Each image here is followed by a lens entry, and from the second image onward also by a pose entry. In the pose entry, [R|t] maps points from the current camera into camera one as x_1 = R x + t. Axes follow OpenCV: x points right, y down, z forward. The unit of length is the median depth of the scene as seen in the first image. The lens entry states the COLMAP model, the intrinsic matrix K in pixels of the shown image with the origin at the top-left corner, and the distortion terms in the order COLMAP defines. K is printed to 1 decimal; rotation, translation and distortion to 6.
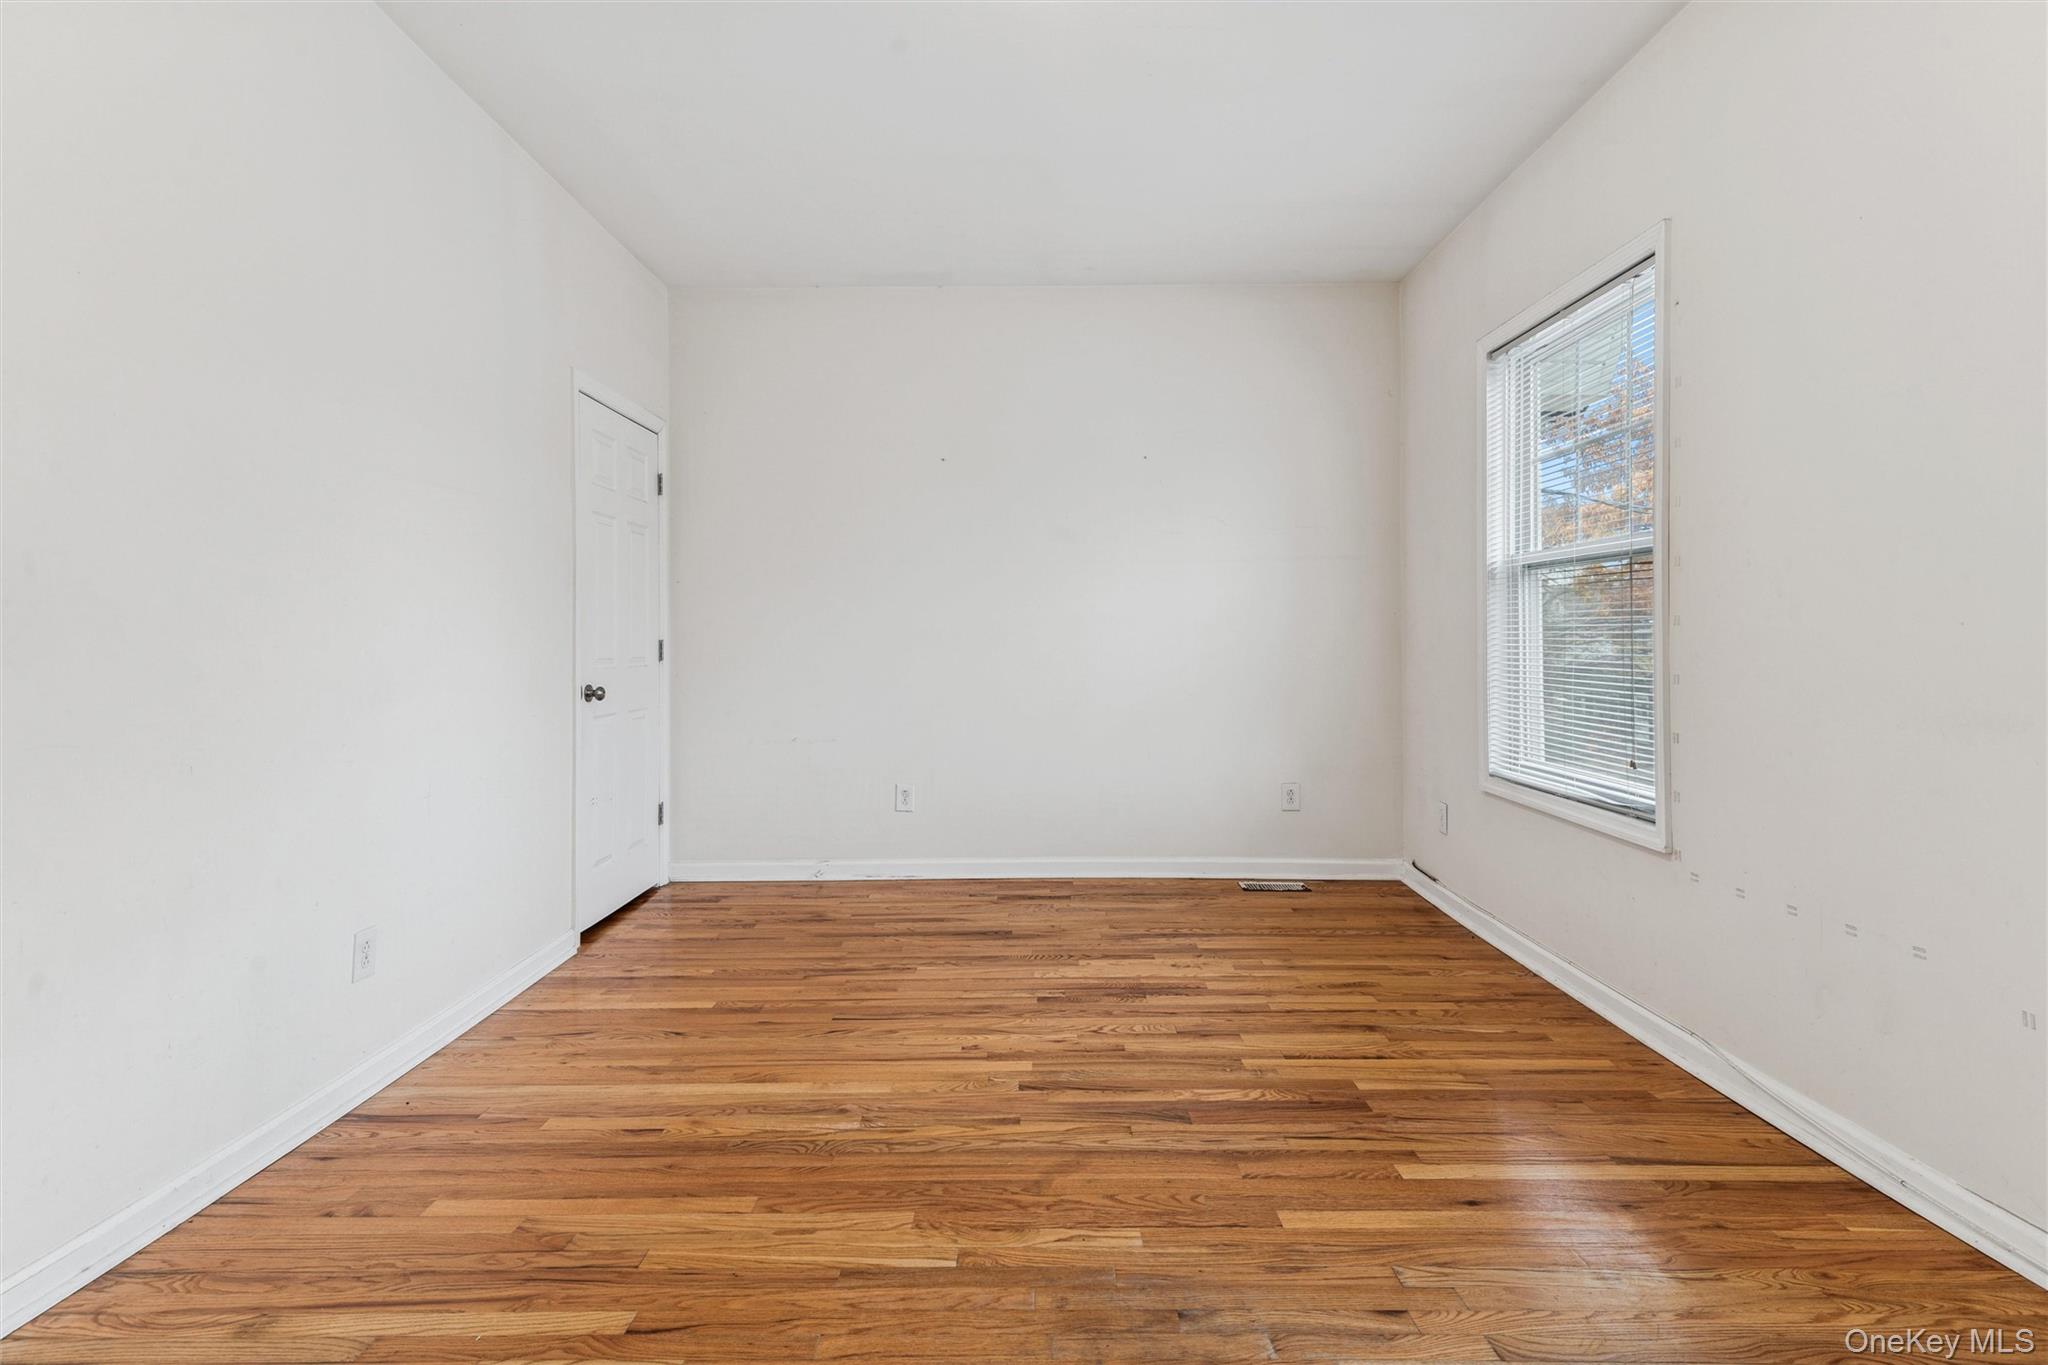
lens RADIAL K [[986.9, 0, 1013.2], [0, 986.9, 652.8], [0, 0, 1]] dist [0.014116, -0.000383]
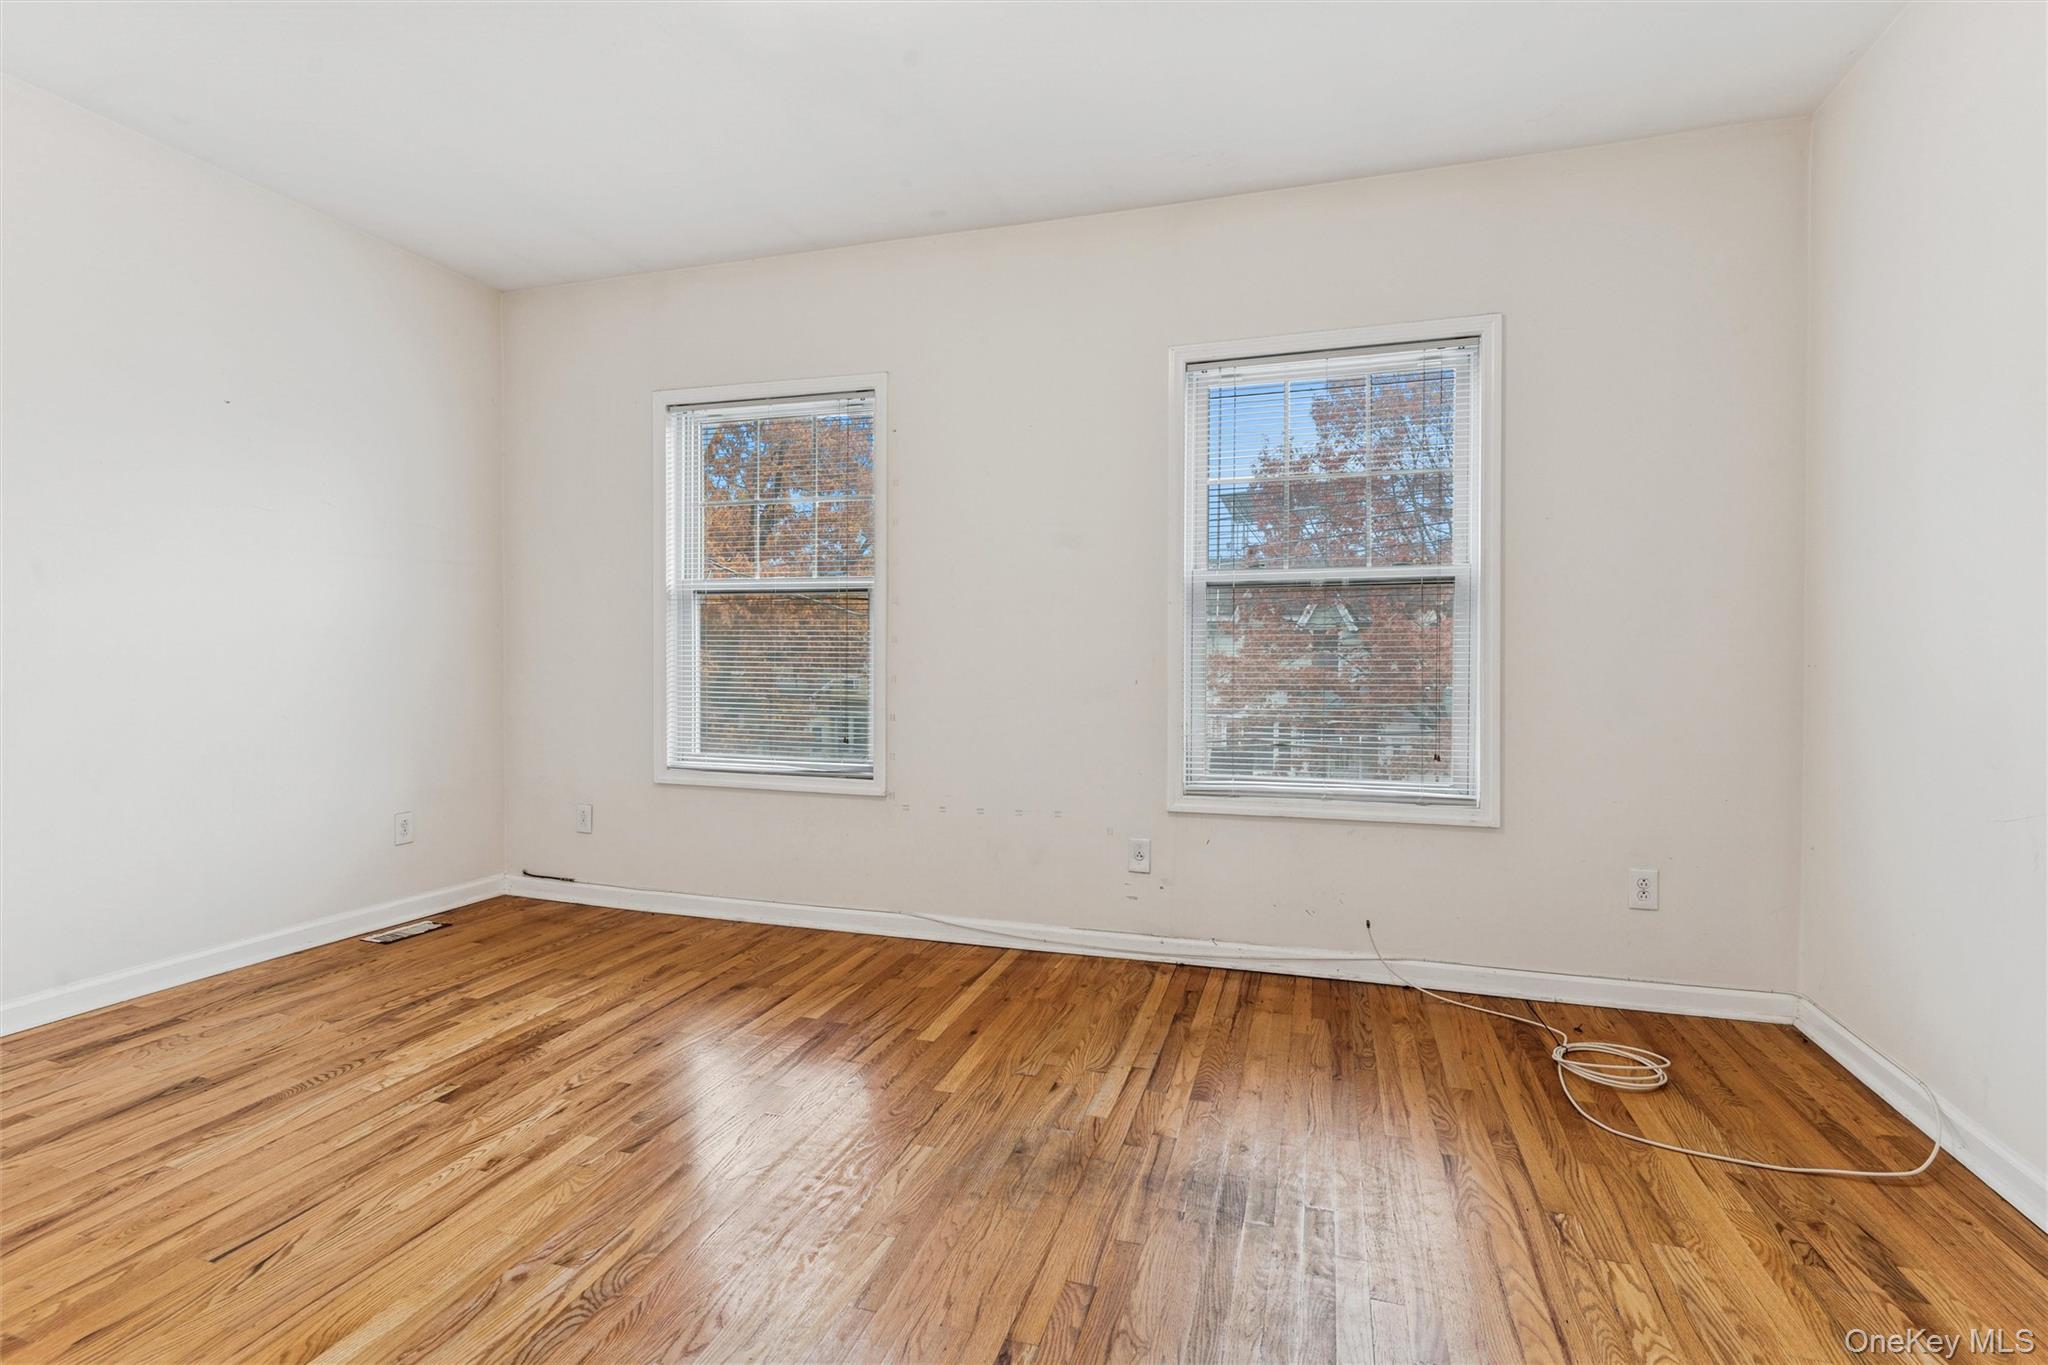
lens RADIAL K [[986.9, 0, 1013.2], [0, 986.9, 652.8], [0, 0, 1]] dist [0.014116, -0.000383]
pose [[0.291235, 0.009865, 0.956601, -0.702249], [0.002756, 0.999934, -0.011151, 0.001298], [-0.956647, 0.005884, 0.291189, 0.378390]]
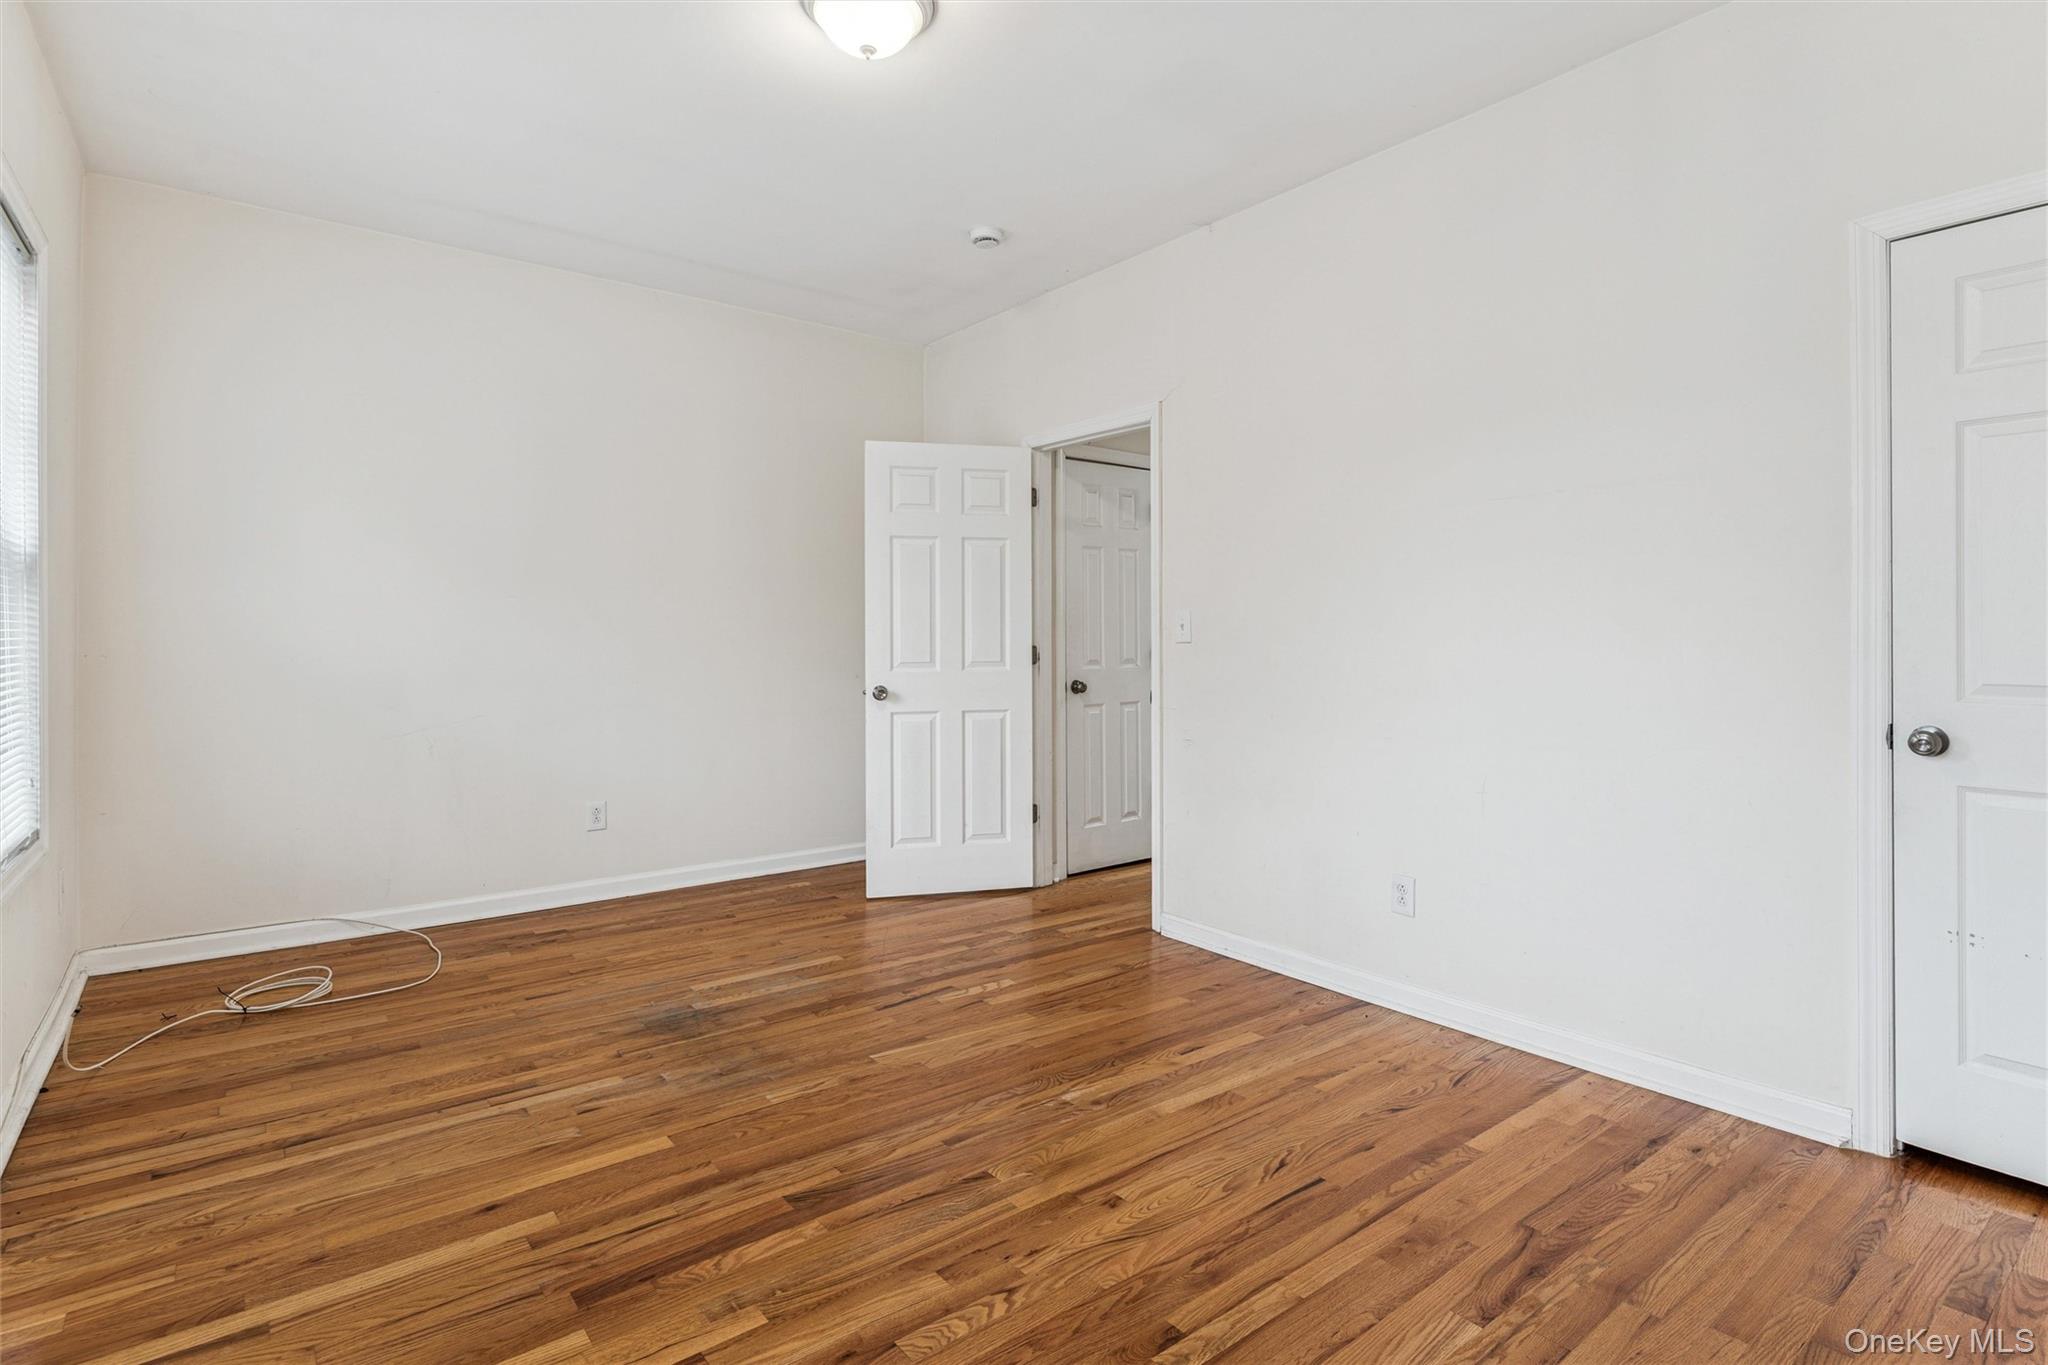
lens RADIAL K [[999.6, 0, 975.5], [0, 999.6, 641.6], [0, 0, 1]] dist [-0.000666, 0.000143]
pose [[-0.799719, 0.004706, -0.600356, 0.503575], [0.001954, 0.999984, 0.005235, -0.028039], [0.600371, 0.003013, -0.799716, 1.580737]]
